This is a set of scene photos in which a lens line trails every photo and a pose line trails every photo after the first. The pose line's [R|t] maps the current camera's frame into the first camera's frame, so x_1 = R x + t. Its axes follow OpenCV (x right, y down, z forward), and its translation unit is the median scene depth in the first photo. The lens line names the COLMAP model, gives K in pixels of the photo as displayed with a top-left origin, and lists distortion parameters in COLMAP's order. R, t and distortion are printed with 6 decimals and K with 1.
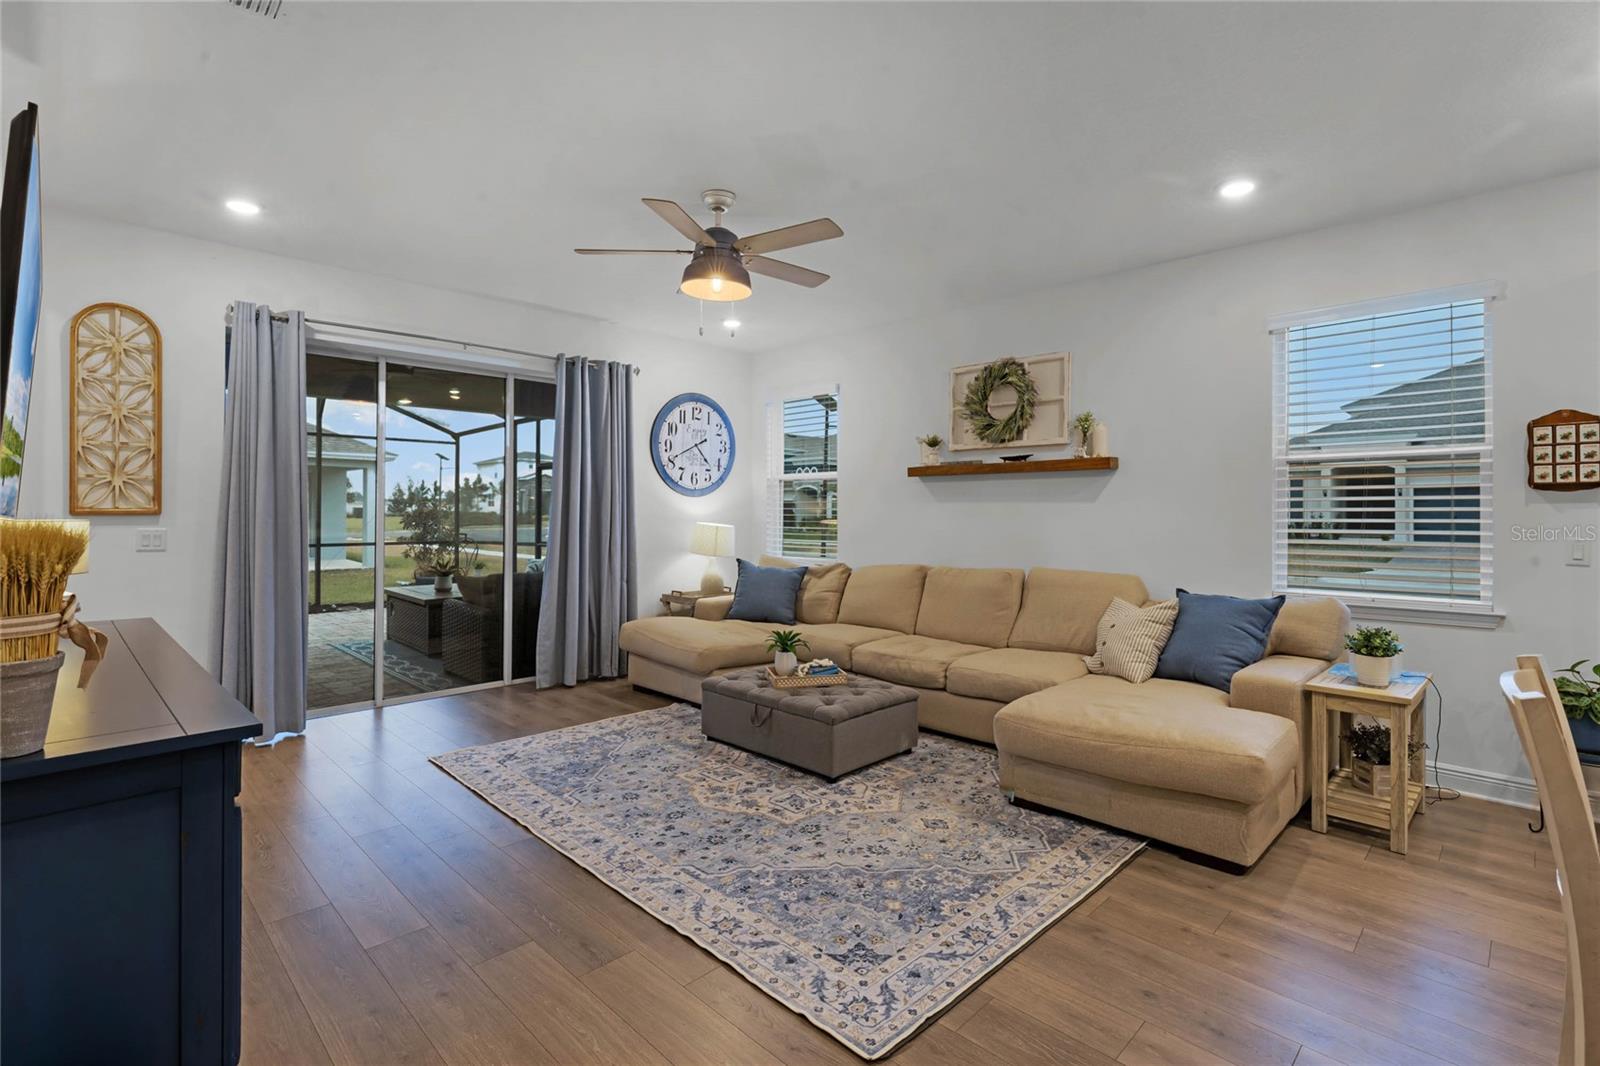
lens RADIAL K [[742.0, 0, 794.4], [0, 742.0, 506.7], [0, 0, 1]] dist [-0.002411, -0.000607]
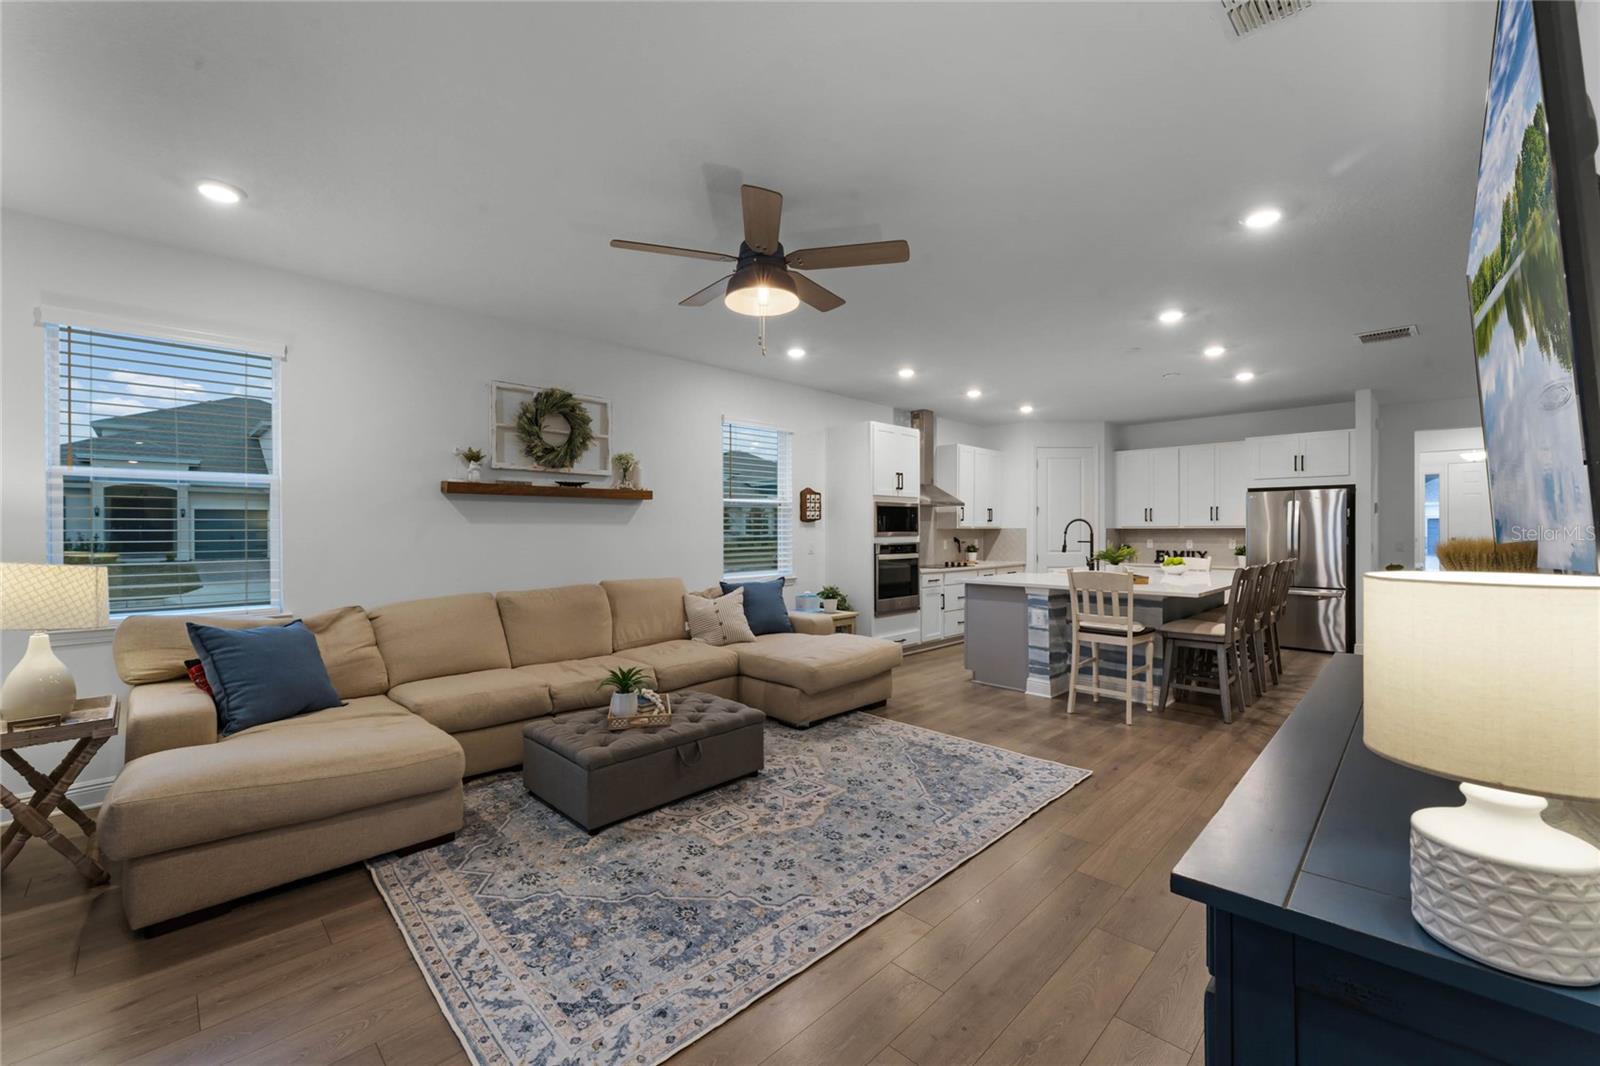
lens RADIAL K [[655.3, 0, 794.2], [0, 655.3, 532.0], [0, 0, 1]] dist [-0.004745, 0.000592]
pose [[-0.003956, -0.003874, 0.999985, -0.842422], [-0.003171, 0.999988, 0.003861, 0.000867], [-0.999987, -0.003155, -0.003968, 0.852714]]
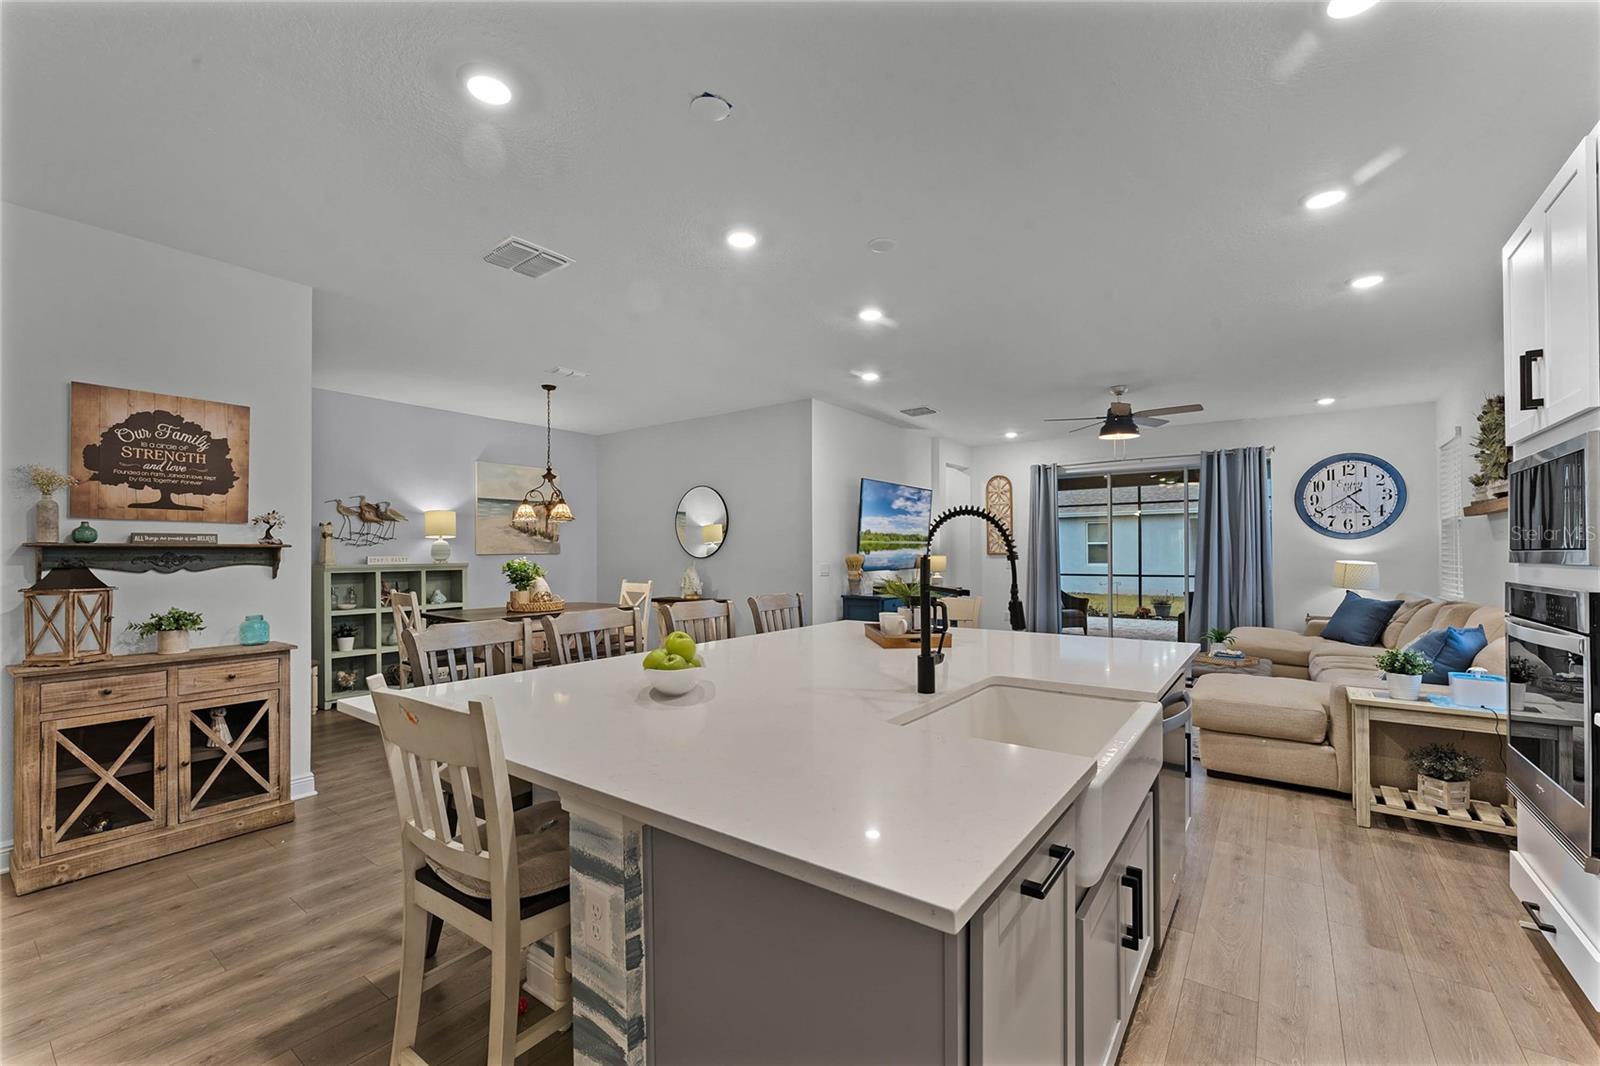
lens RADIAL K [[655.3, 0, 800.1], [0, 655.3, 546.9], [0, 0, 1]] dist [-0.004745, 0.000592]
pose [[0.149300, -0.013274, -0.988703, 1.278805], [0.010040, 0.999879, -0.011908, 0.004627], [0.988741, -0.008149, 0.149416, -0.062770]]
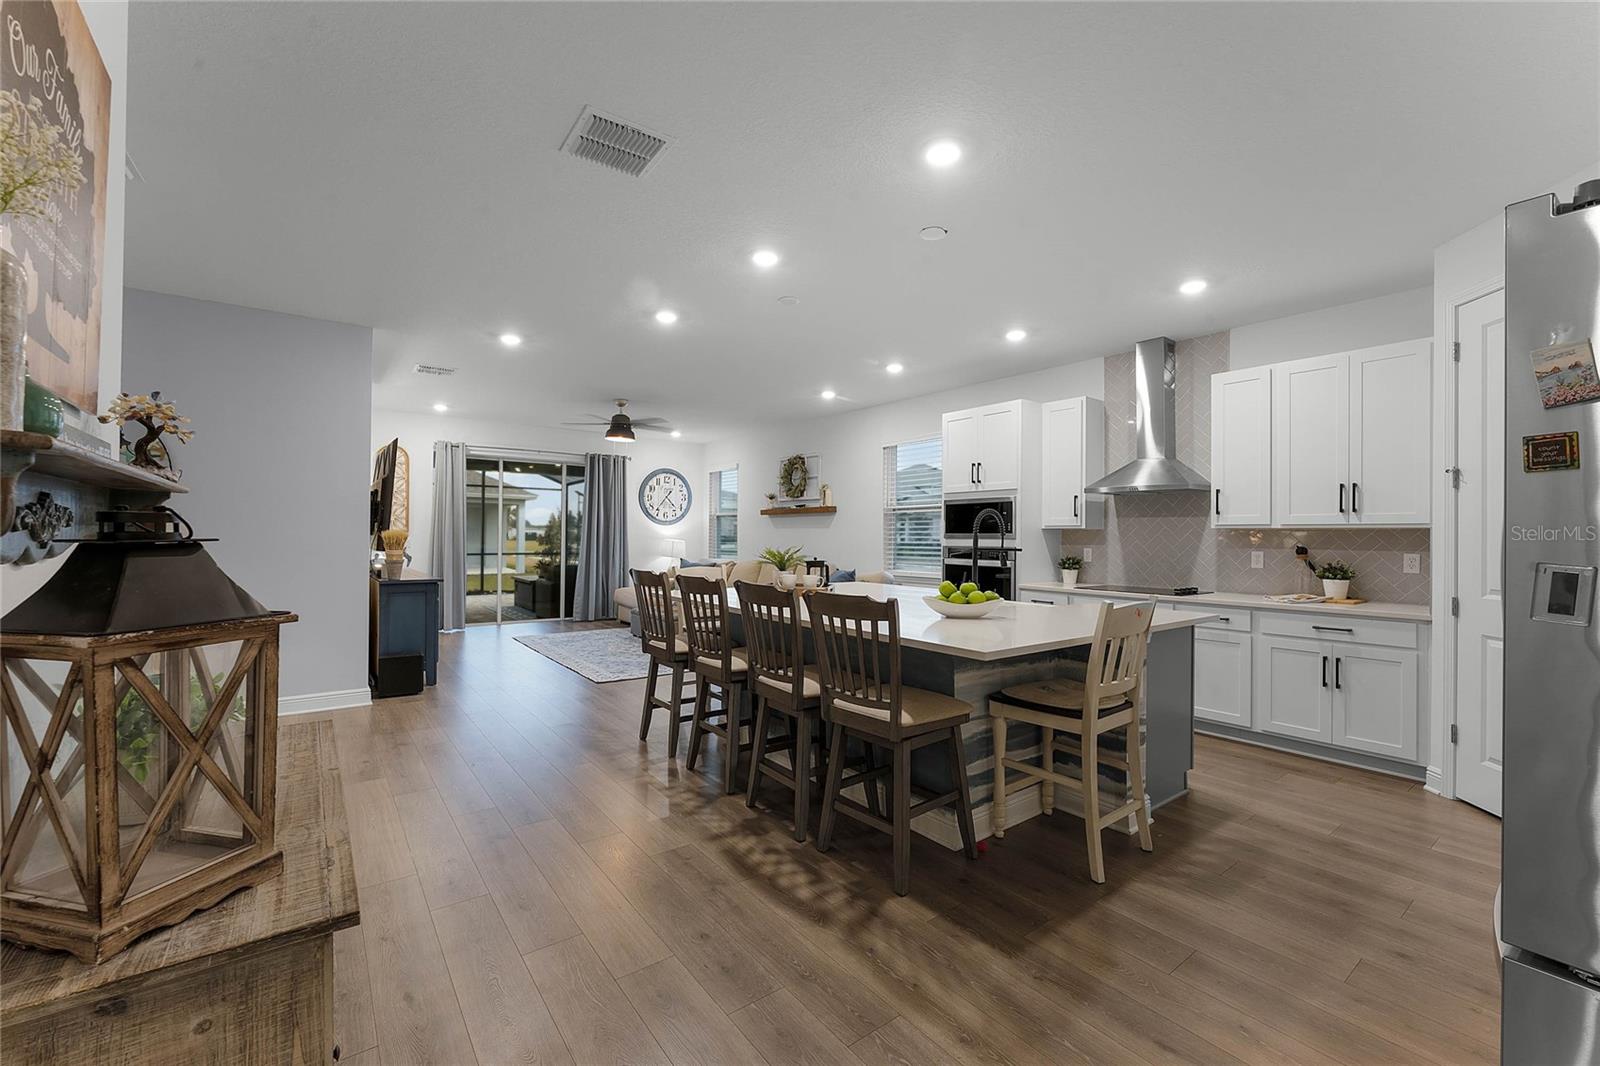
lens RADIAL K [[655.3, 0, 794.0], [0, 655.3, 531.3], [0, 0, 1]] dist [-0.004745, 0.000592]
pose [[0.989496, 0.003934, -0.144505, 0.673657], [-0.004373, 0.999987, -0.002721, 0.007391], [0.144492, 0.003325, 0.989500, -0.900497]]
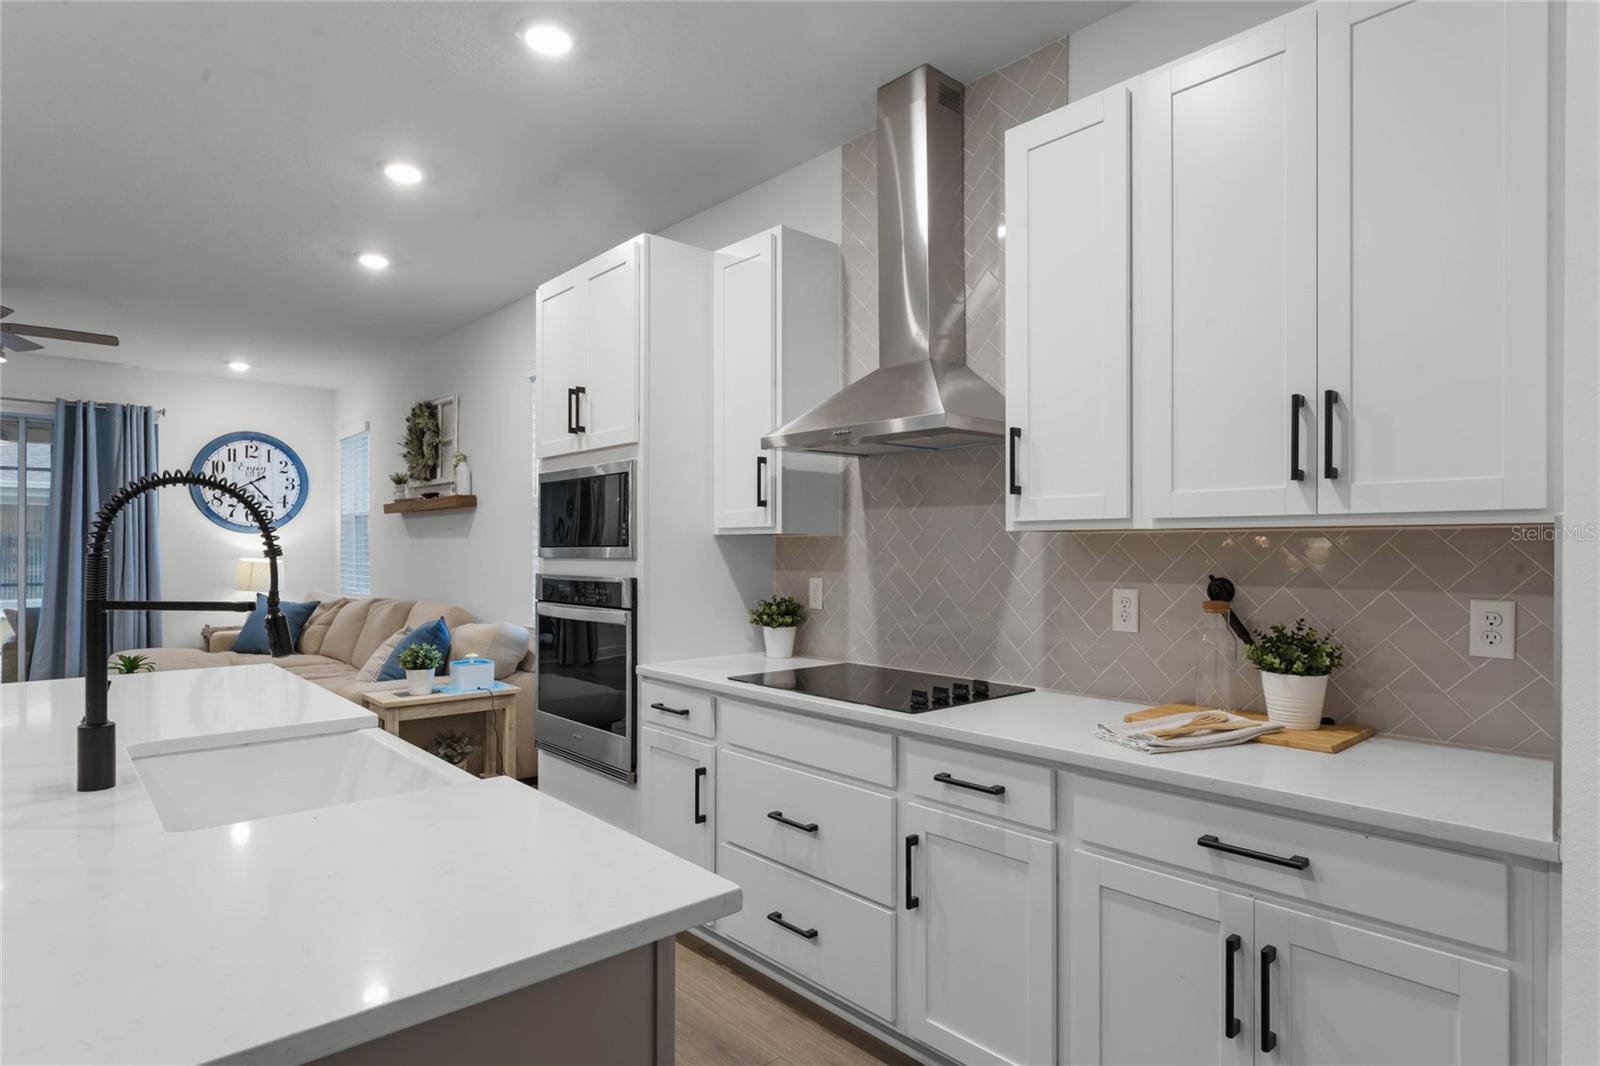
lens RADIAL K [[871.6, 0, 801.3], [0, 871.6, 550.7], [0, 0, 1]] dist [0.003153, 0.000077]
pose [[0.998506, -0.001631, -0.054622, 1.125196], [0.002077, 0.999965, 0.008105, 0.004043], [0.054606, -0.008206, 0.998474, -0.256020]]
